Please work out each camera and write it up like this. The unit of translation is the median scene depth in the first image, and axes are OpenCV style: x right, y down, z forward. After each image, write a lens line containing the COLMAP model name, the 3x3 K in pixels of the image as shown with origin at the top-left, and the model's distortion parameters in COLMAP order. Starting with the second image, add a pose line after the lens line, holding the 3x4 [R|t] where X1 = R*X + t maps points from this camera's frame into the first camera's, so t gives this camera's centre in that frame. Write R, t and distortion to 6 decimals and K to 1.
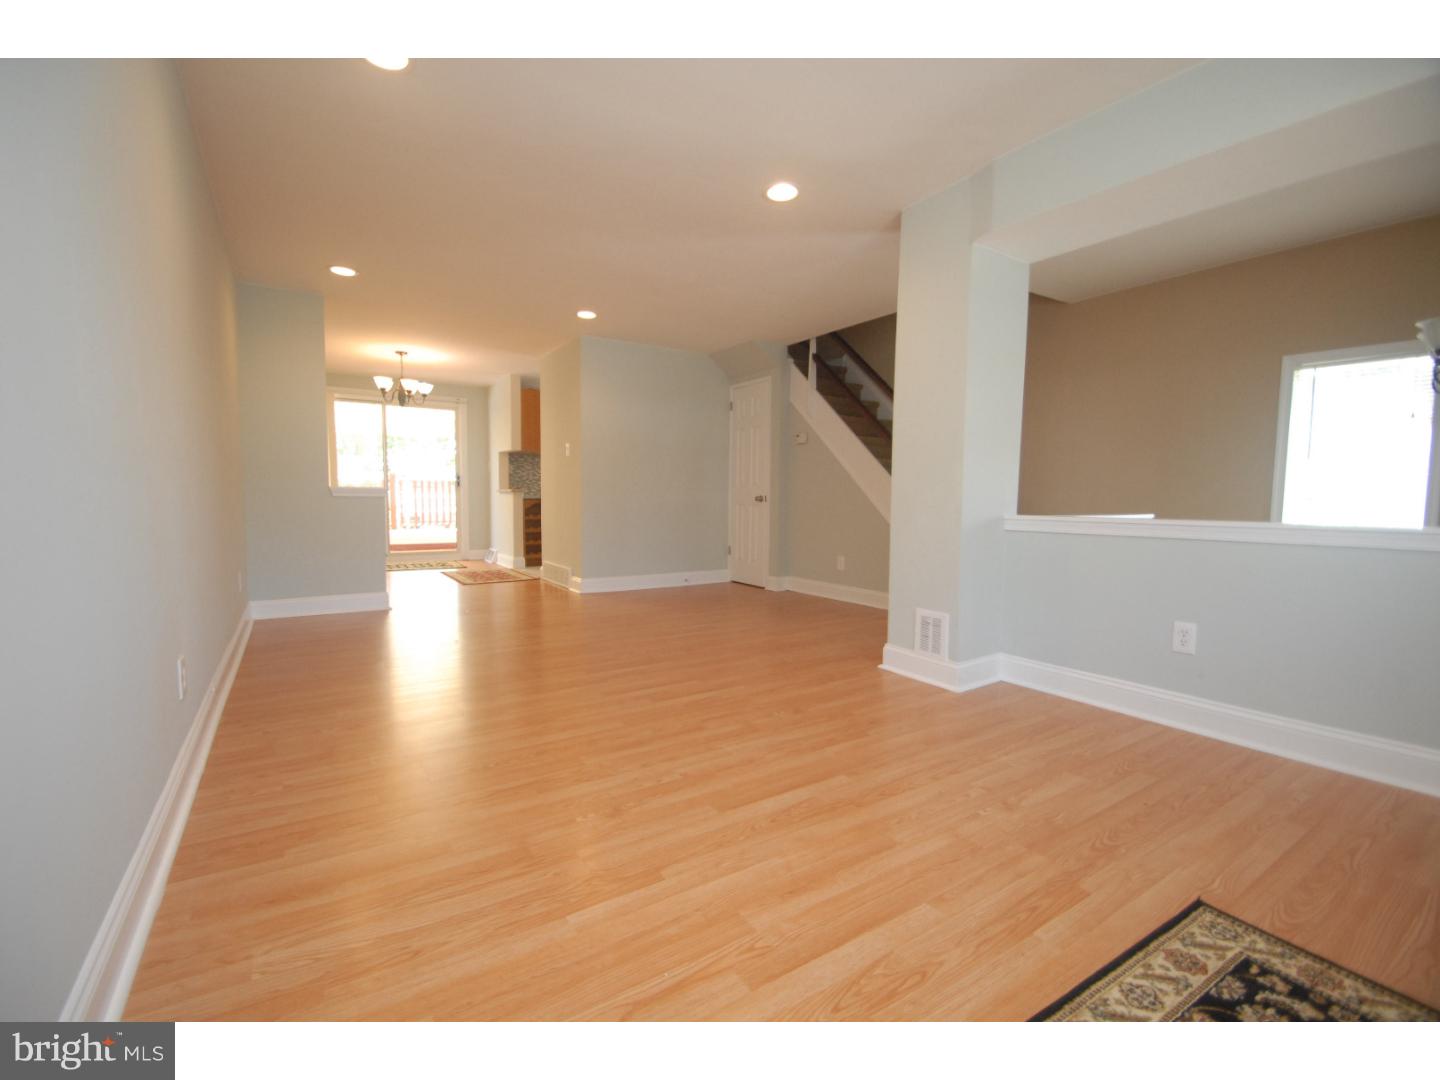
lens RADIAL K [[637.6, 0, 700.0], [0, 637.6, 541.6], [0, 0, 1]] dist [0.019286, -0.019301]
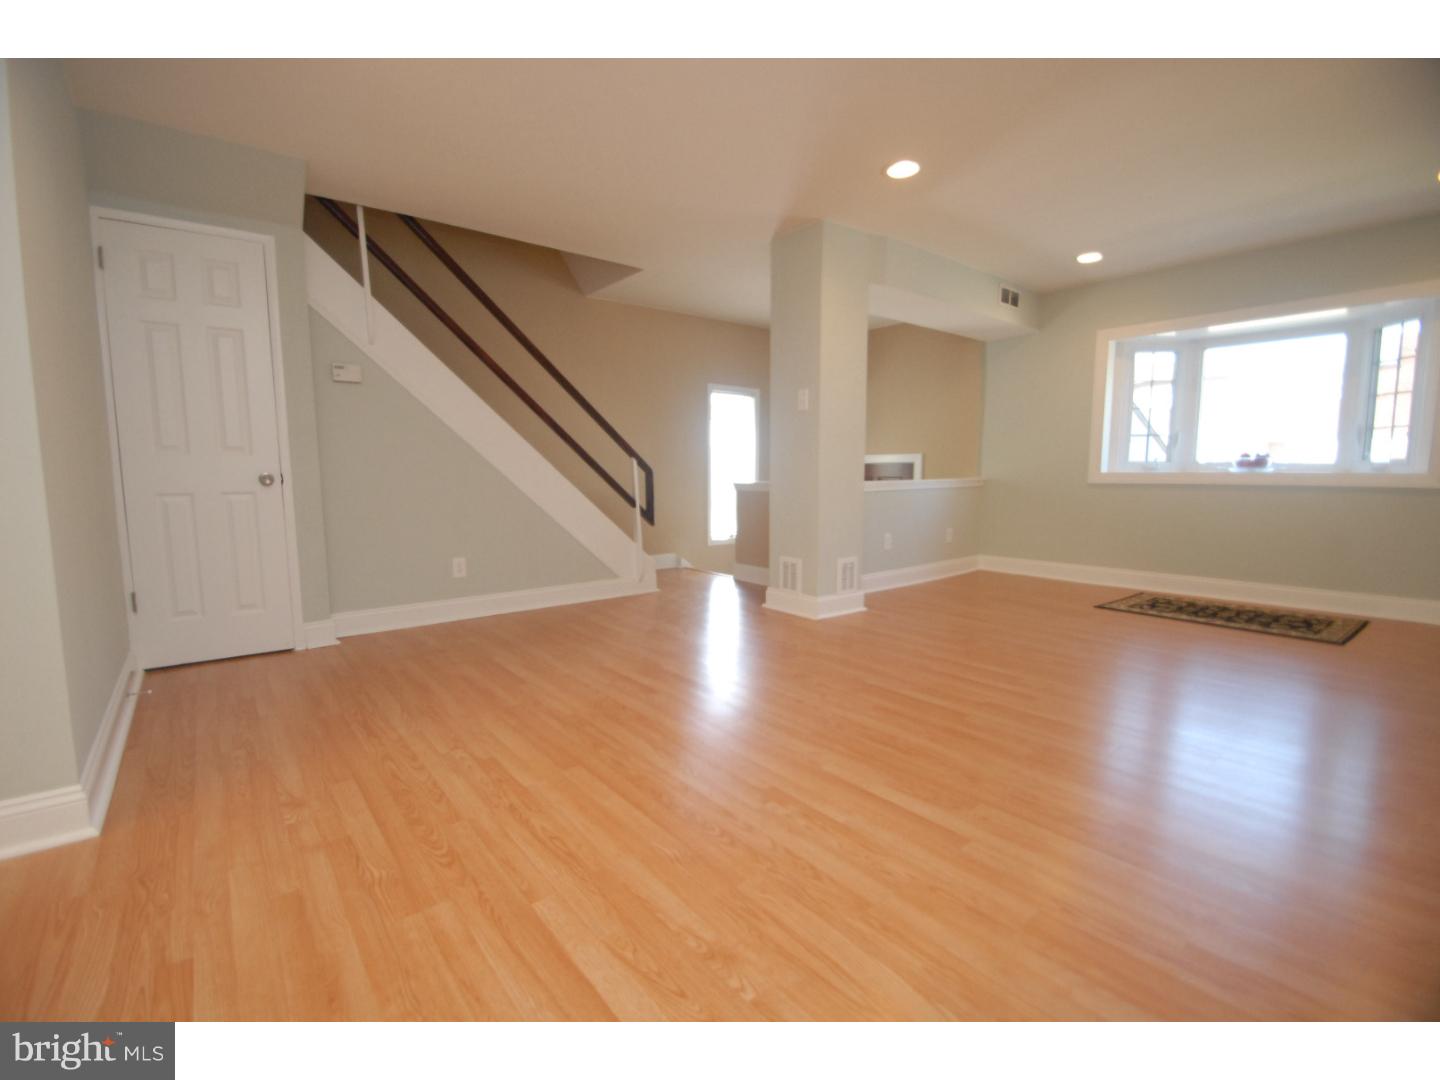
lens RADIAL K [[637.6, 0, 700.0], [0, 637.6, 541.6], [0, 0, 1]] dist [0.019286, -0.019301]
pose [[-0.181164, -0.130100, 0.974810, -0.490796], [0.078075, 0.986180, 0.146127, -0.069815], [-0.980349, 0.102581, -0.168503, 0.795465]]
